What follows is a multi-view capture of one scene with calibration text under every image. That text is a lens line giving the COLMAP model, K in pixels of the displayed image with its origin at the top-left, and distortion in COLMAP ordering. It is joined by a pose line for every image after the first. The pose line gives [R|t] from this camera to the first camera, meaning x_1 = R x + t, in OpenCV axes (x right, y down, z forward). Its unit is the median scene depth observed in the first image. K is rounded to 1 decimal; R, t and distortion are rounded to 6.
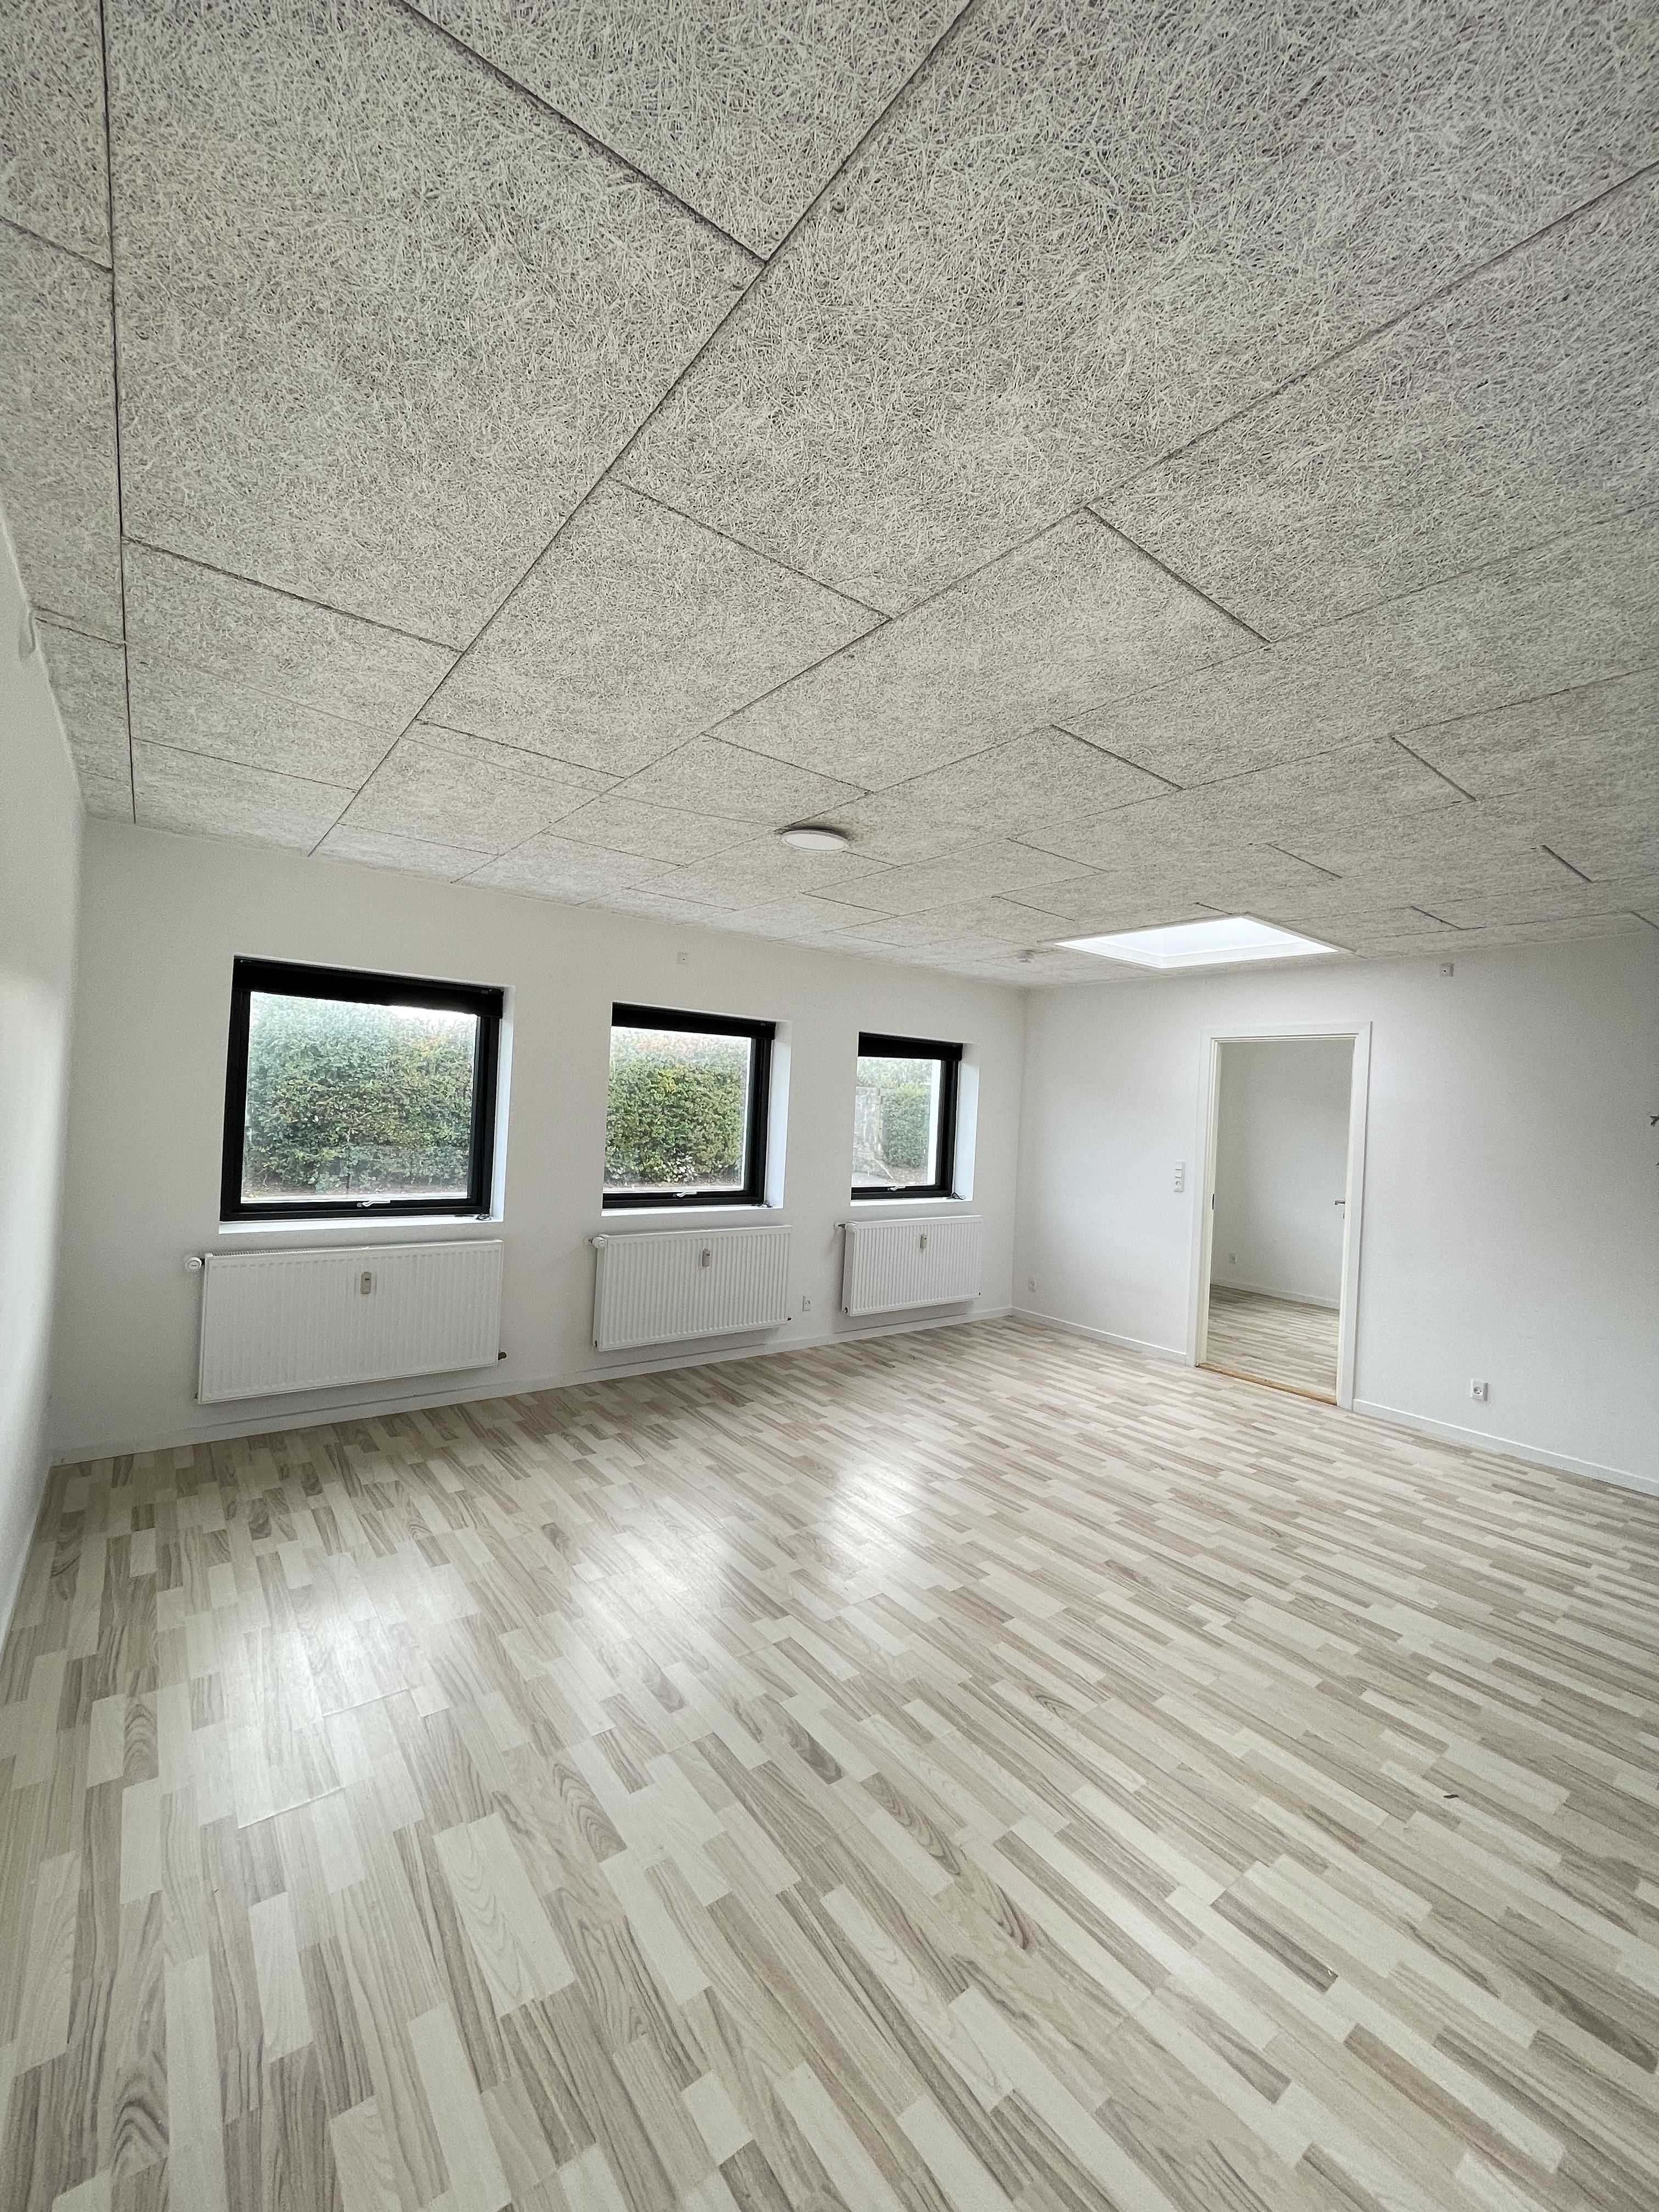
lens RADIAL K [[893.1, 0, 829.5], [0, 893.1, 1106.0], [0, 0, 1]] dist [0.000372, -0.000432]
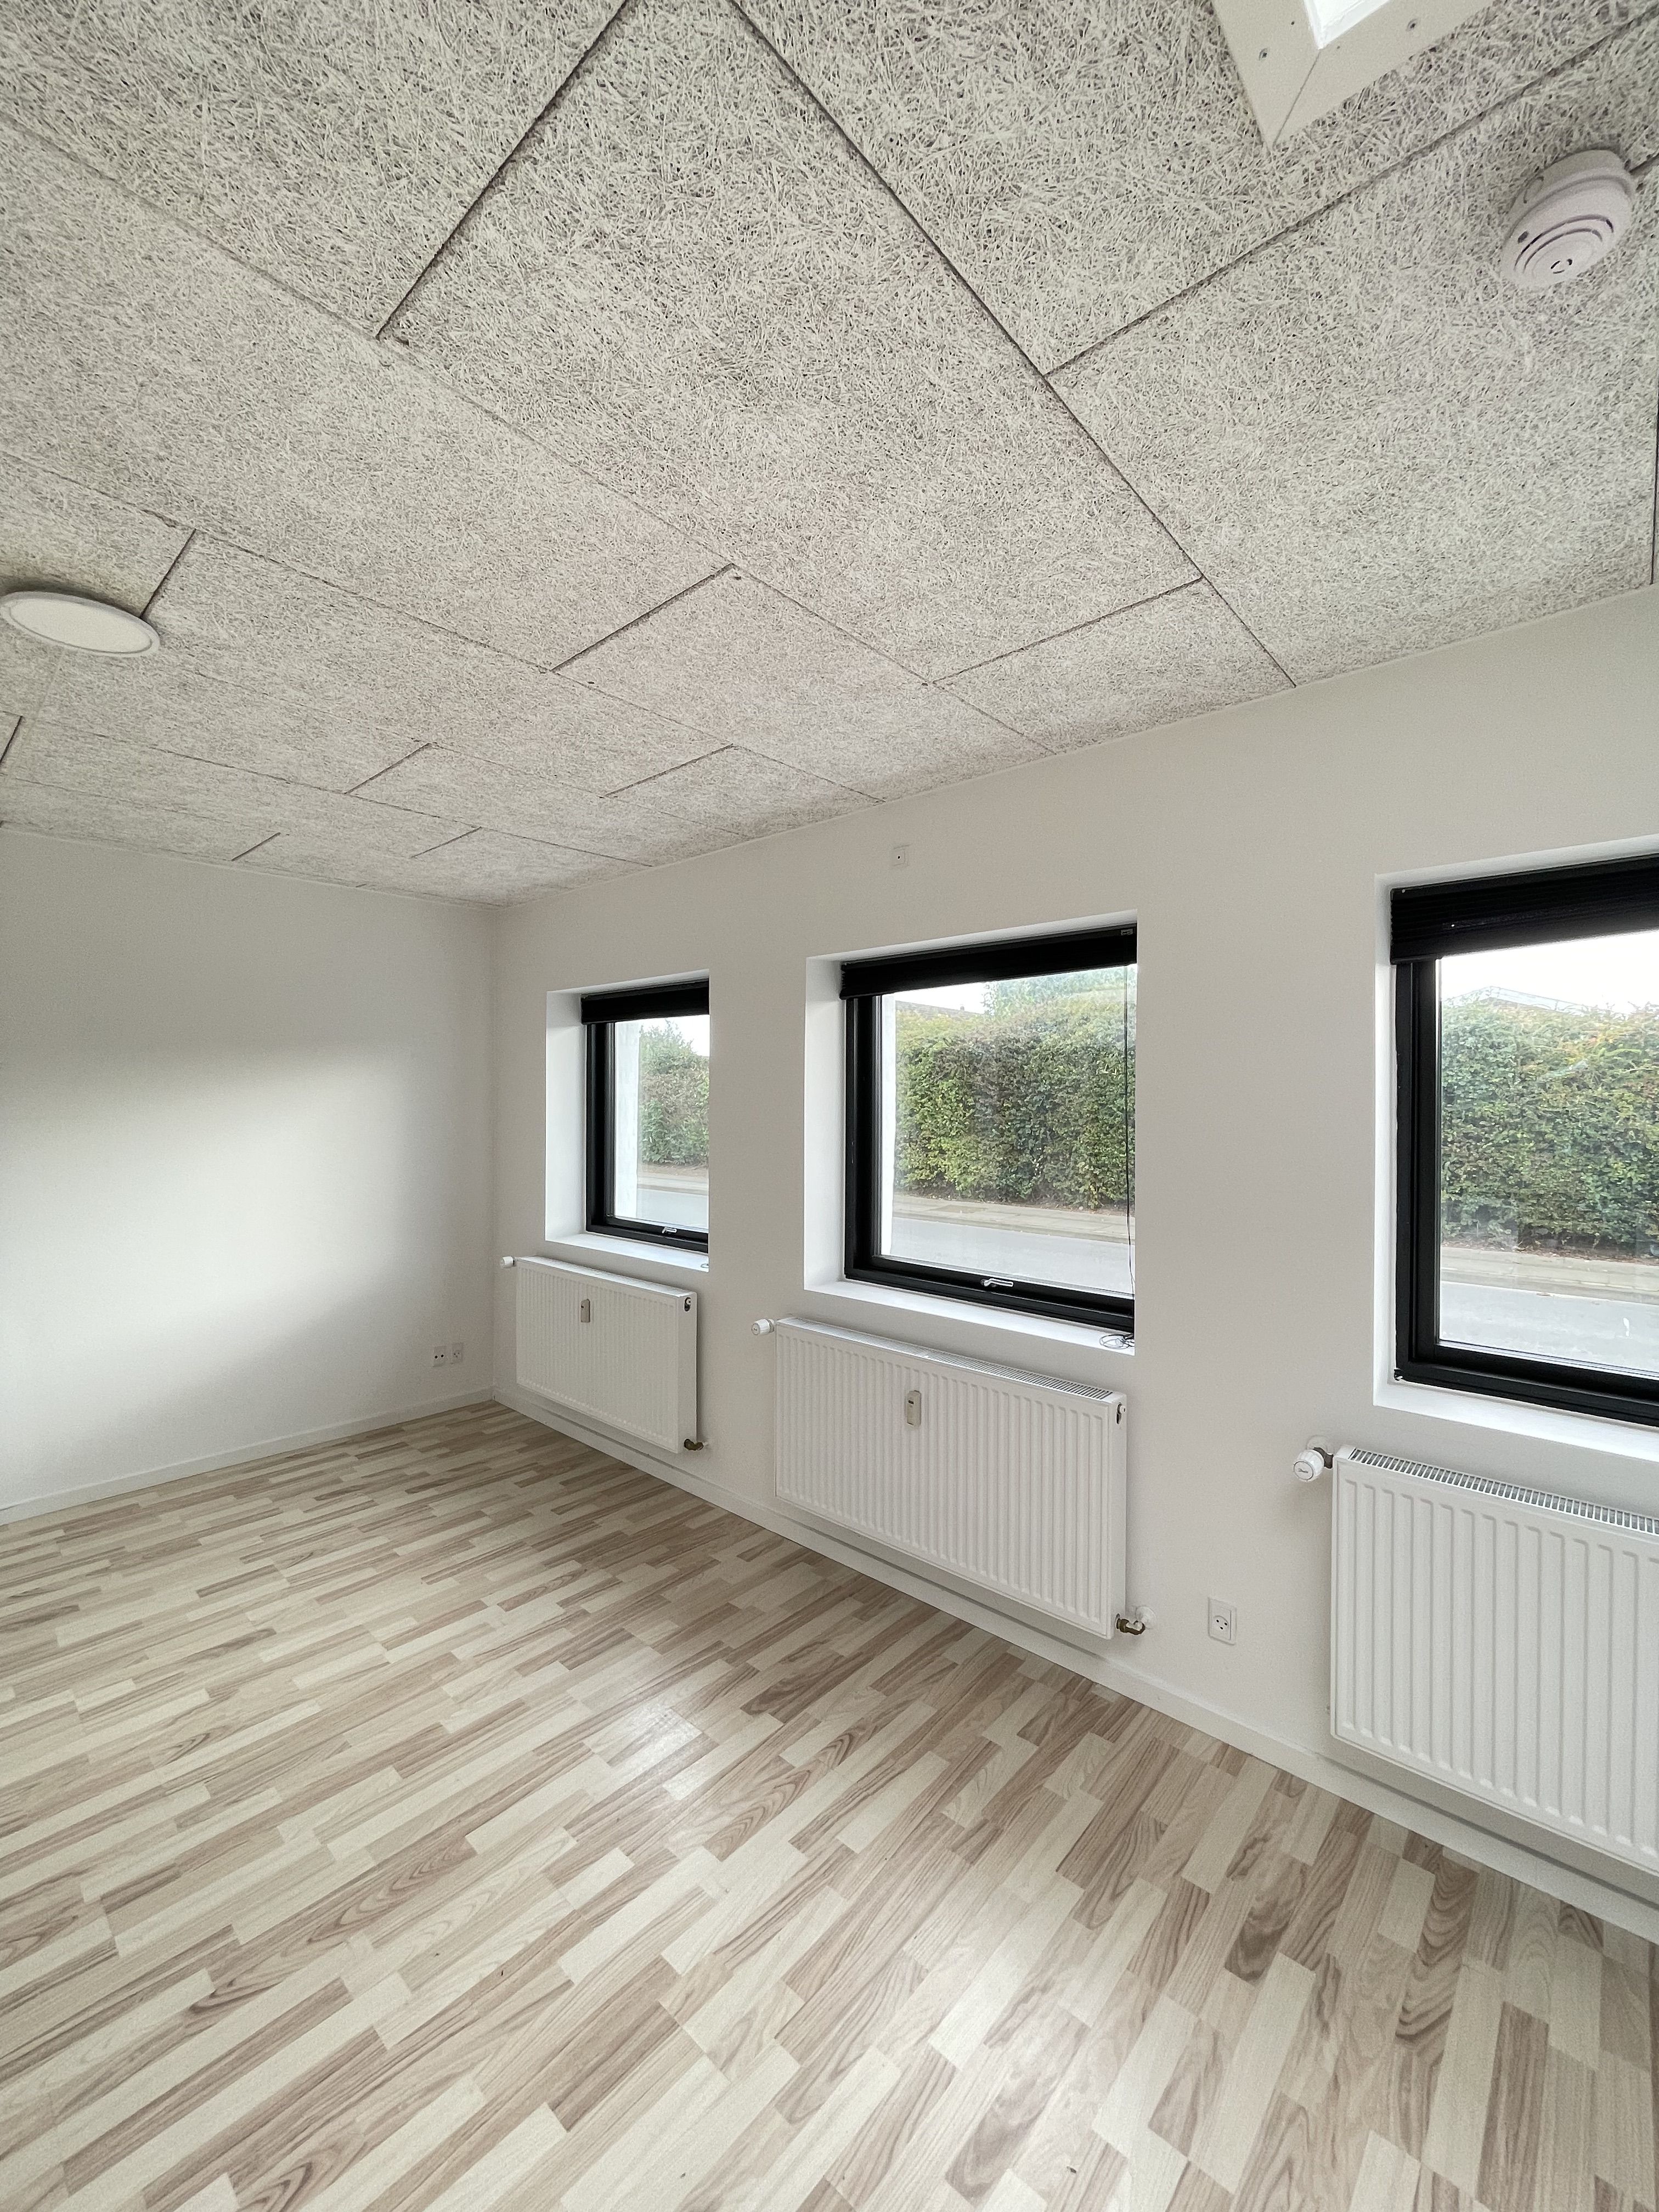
lens RADIAL K [[877.6, 0, 829.5], [0, 877.6, 1106.0], [0, 0, 1]] dist [-0.001086, -0.000122]
pose [[0.166761, -0.044757, -0.984981, 0.460844], [0.006873, 0.998998, -0.044231, 0.016308], [0.985973, 0.000606, 0.166901, 1.068115]]
